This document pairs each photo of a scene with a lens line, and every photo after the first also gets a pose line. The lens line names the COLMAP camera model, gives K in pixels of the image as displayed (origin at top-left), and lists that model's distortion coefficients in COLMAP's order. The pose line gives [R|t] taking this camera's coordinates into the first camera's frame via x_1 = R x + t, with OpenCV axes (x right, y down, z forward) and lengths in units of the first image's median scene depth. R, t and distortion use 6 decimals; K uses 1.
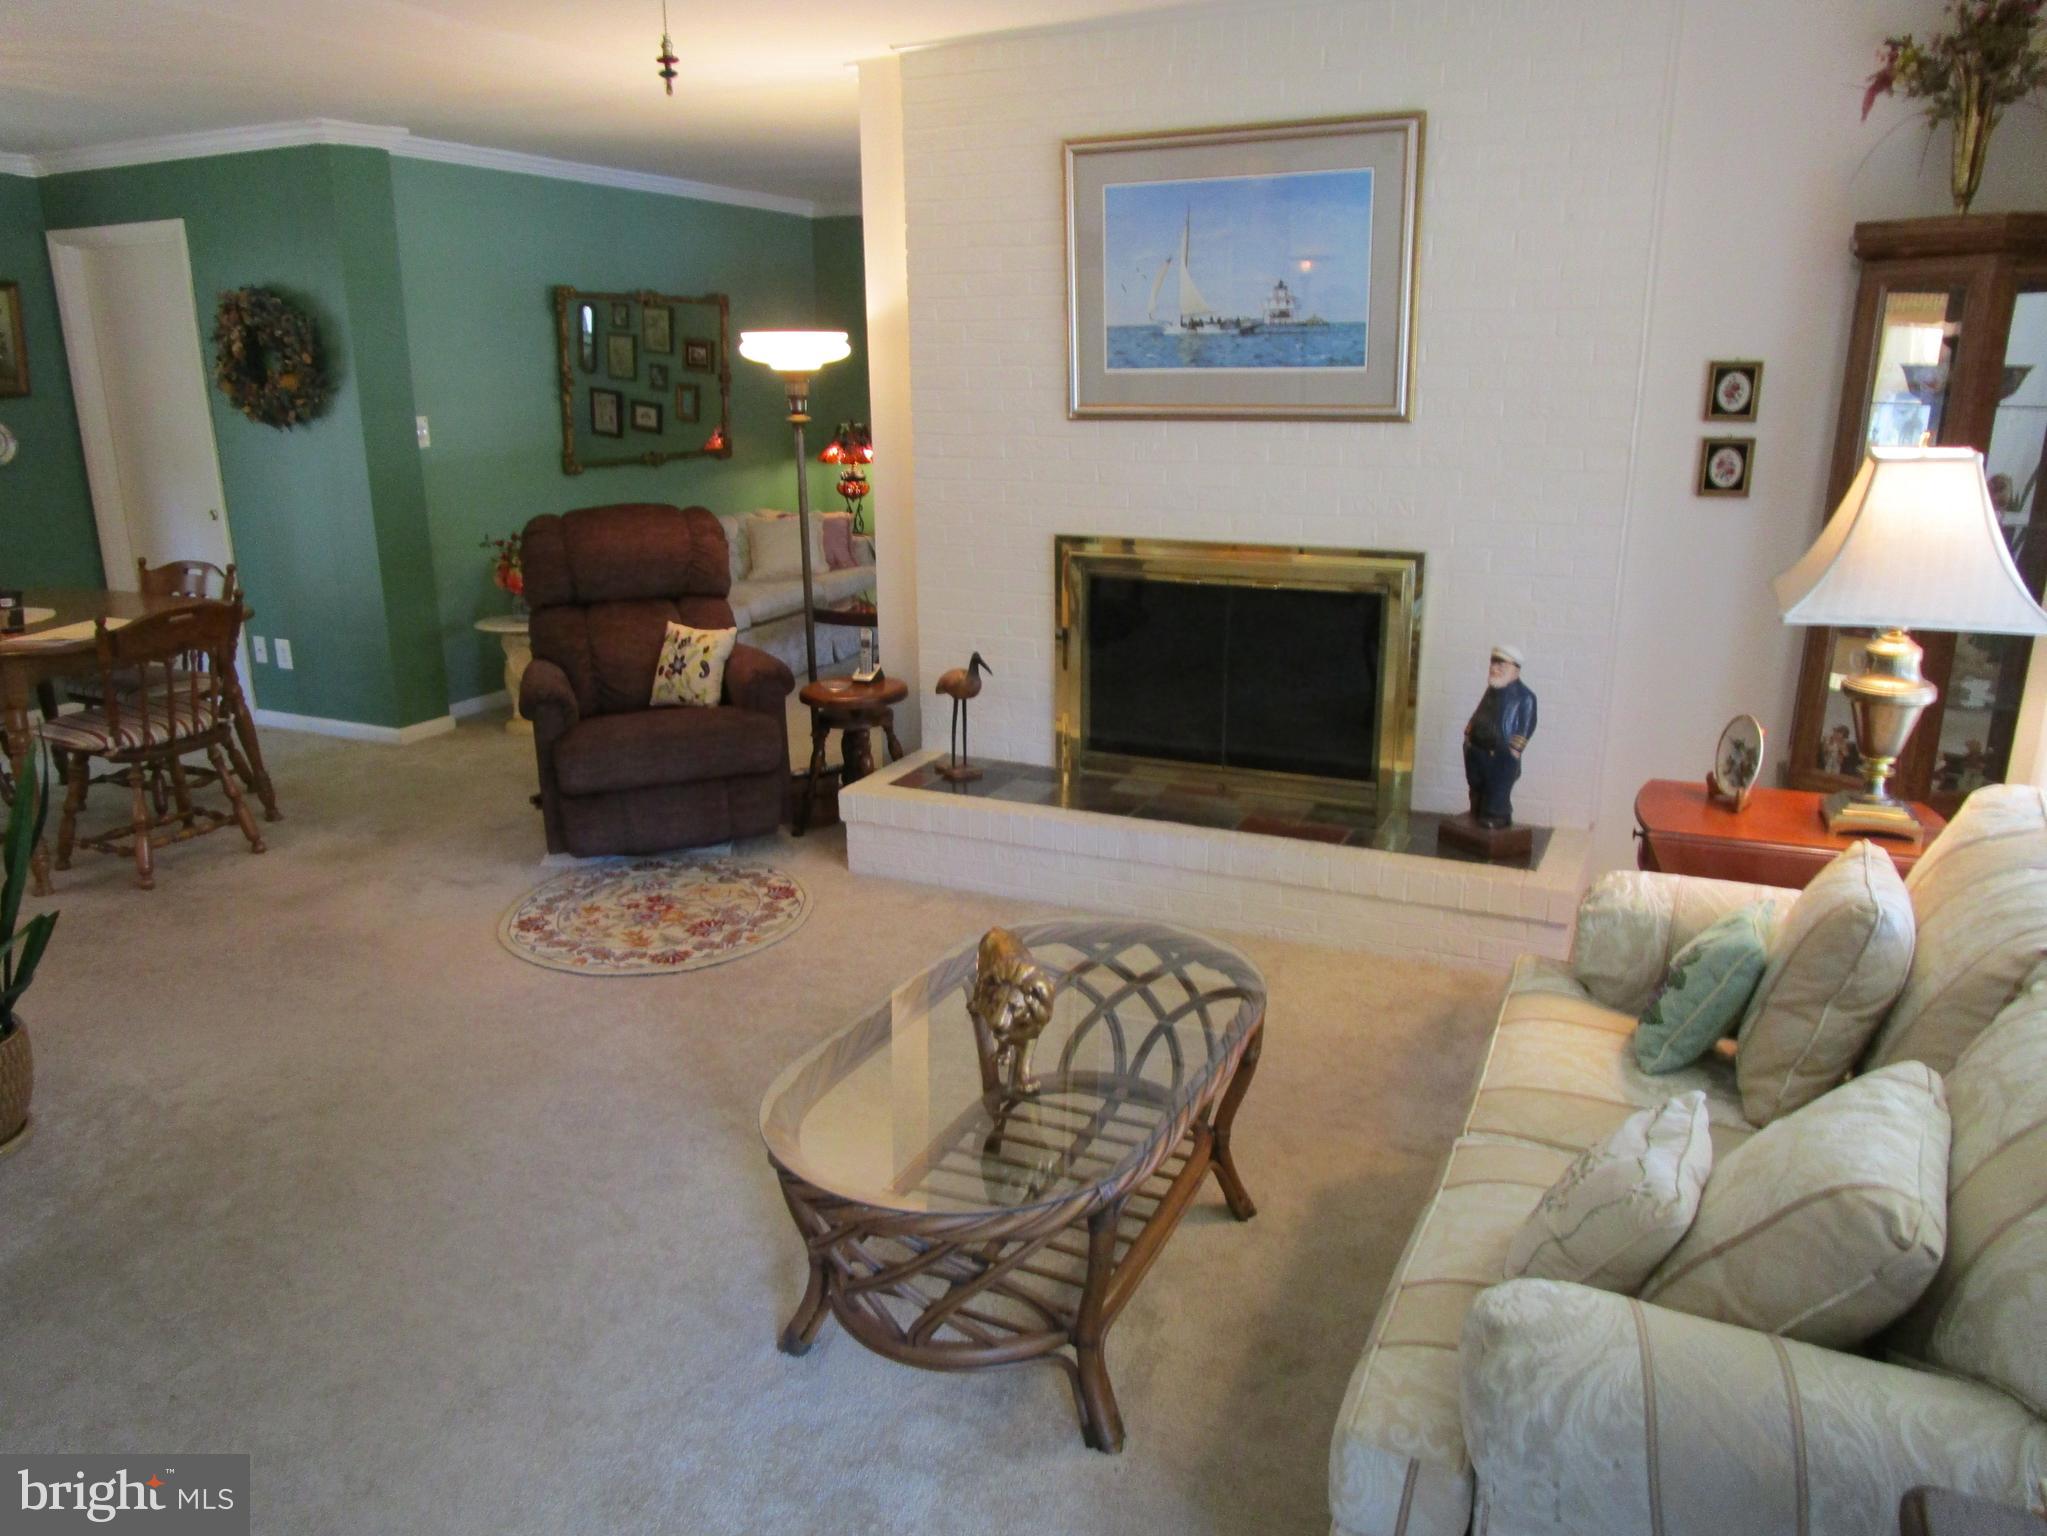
lens RADIAL K [[1450.0, 0, 1035.5], [0, 1450.0, 769.7], [0, 0, 1]] dist [-0.033613, 0.013198]
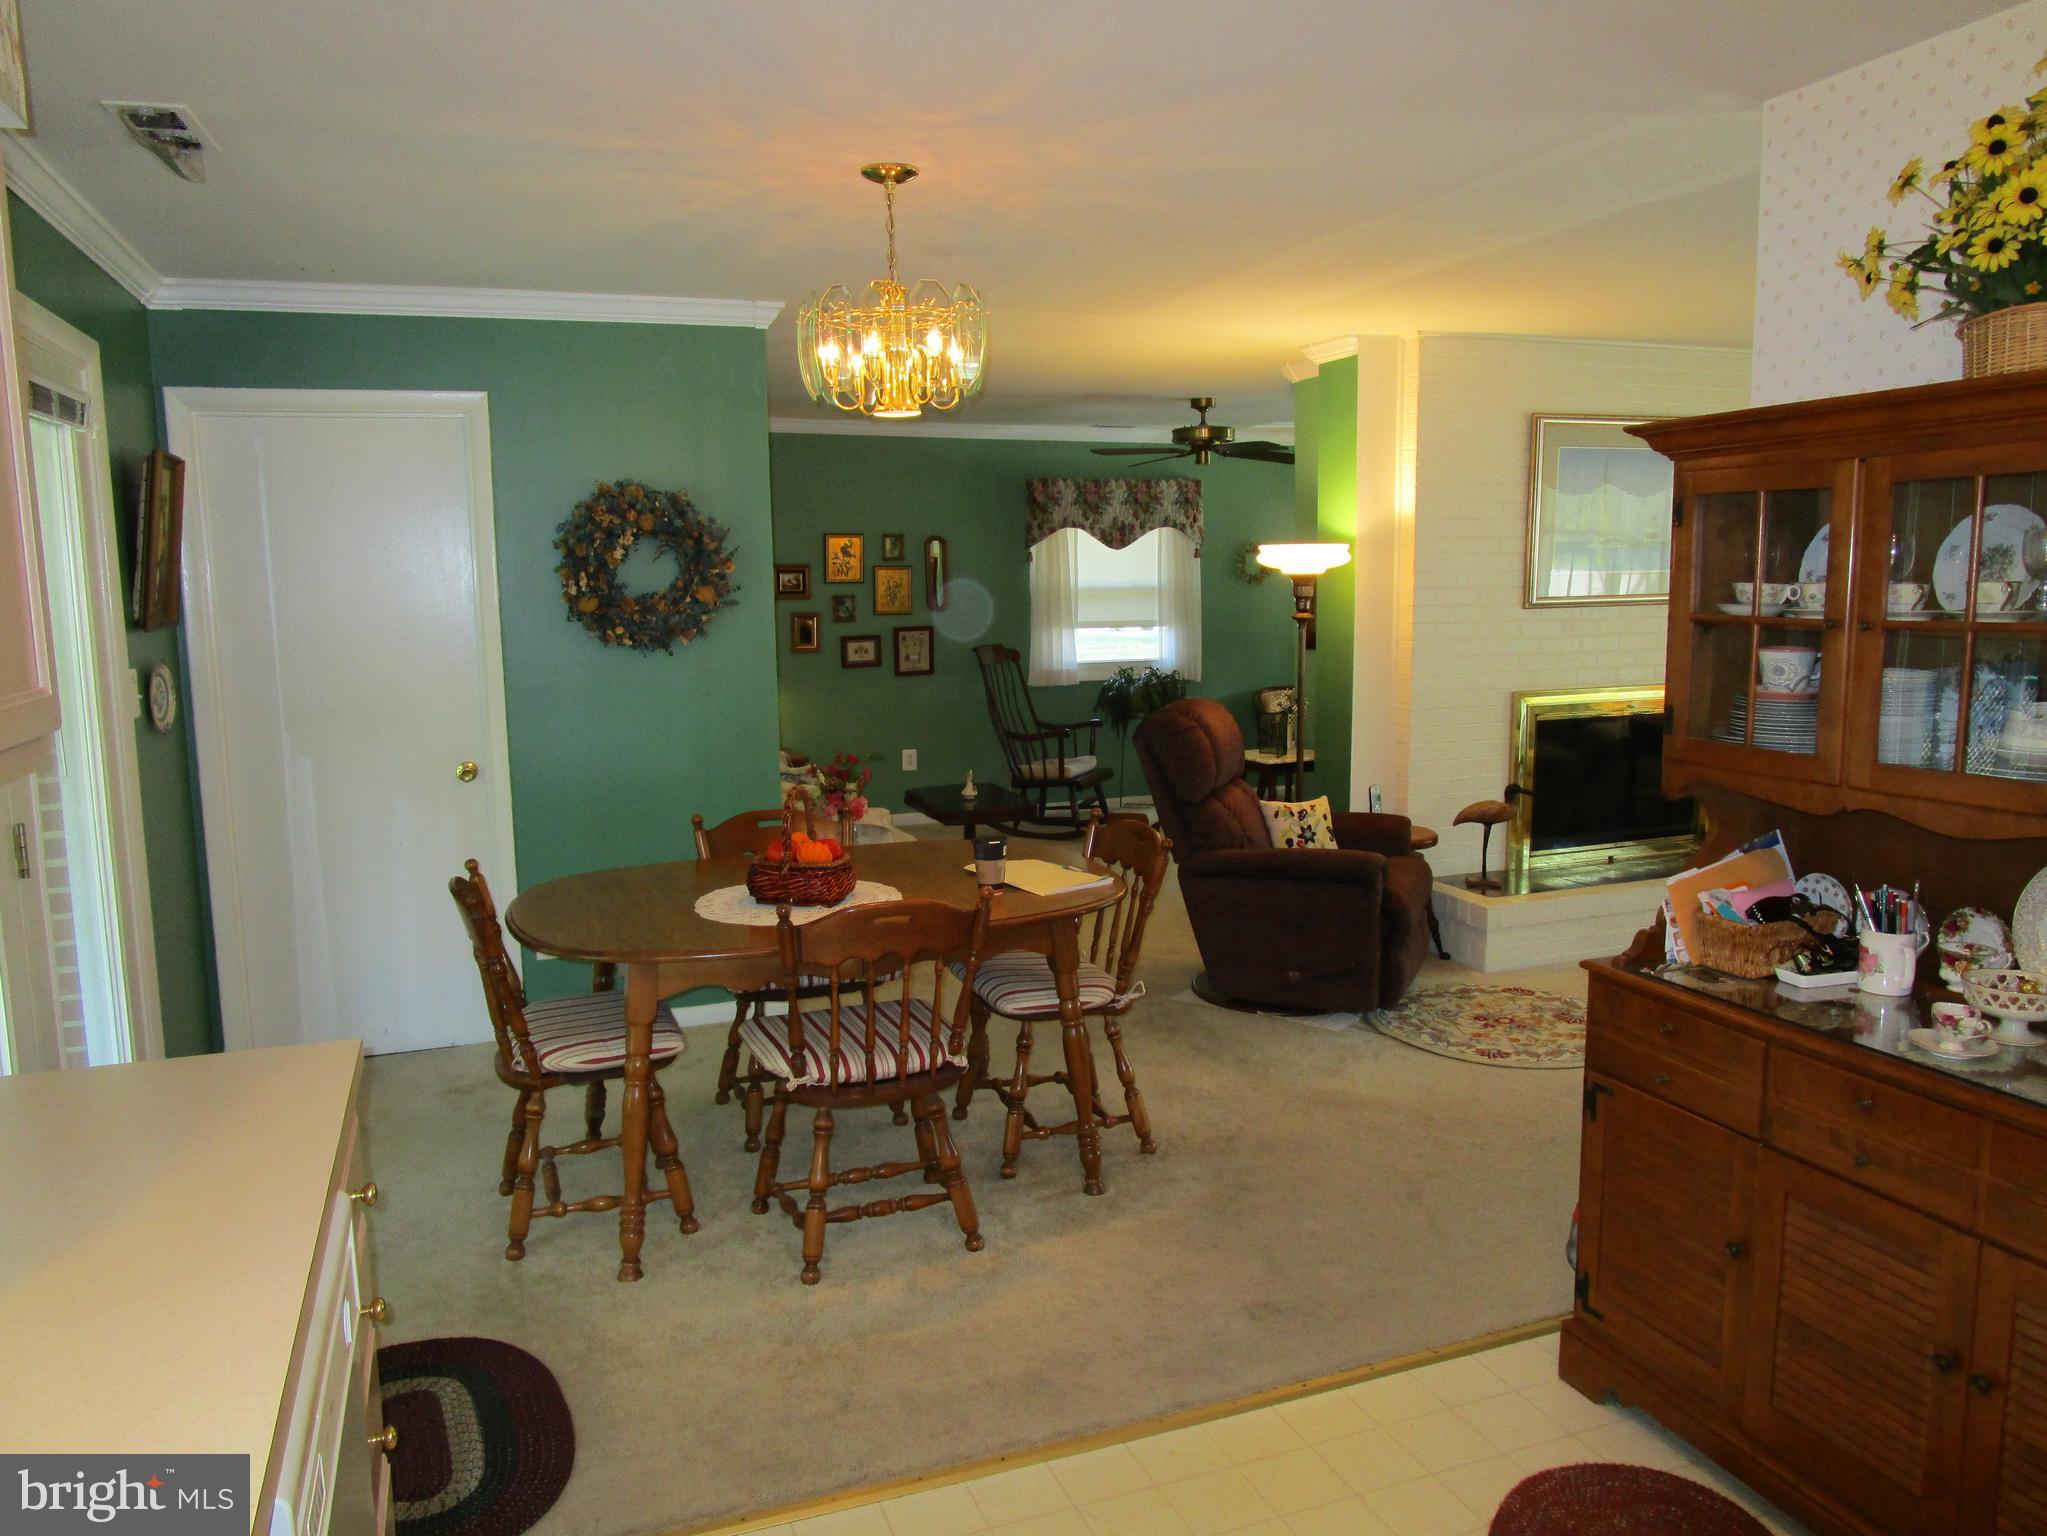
lens RADIAL K [[1450.0, 0, 1022.0], [0, 1450.0, 767.7], [0, 0, 1]] dist [-0.033613, 0.013198]
pose [[0.691810, -0.101681, 0.714884, -1.222973], [0.207251, 0.976341, -0.061693, -0.102342], [-0.691698, 0.190840, 0.696516, 0.383314]]
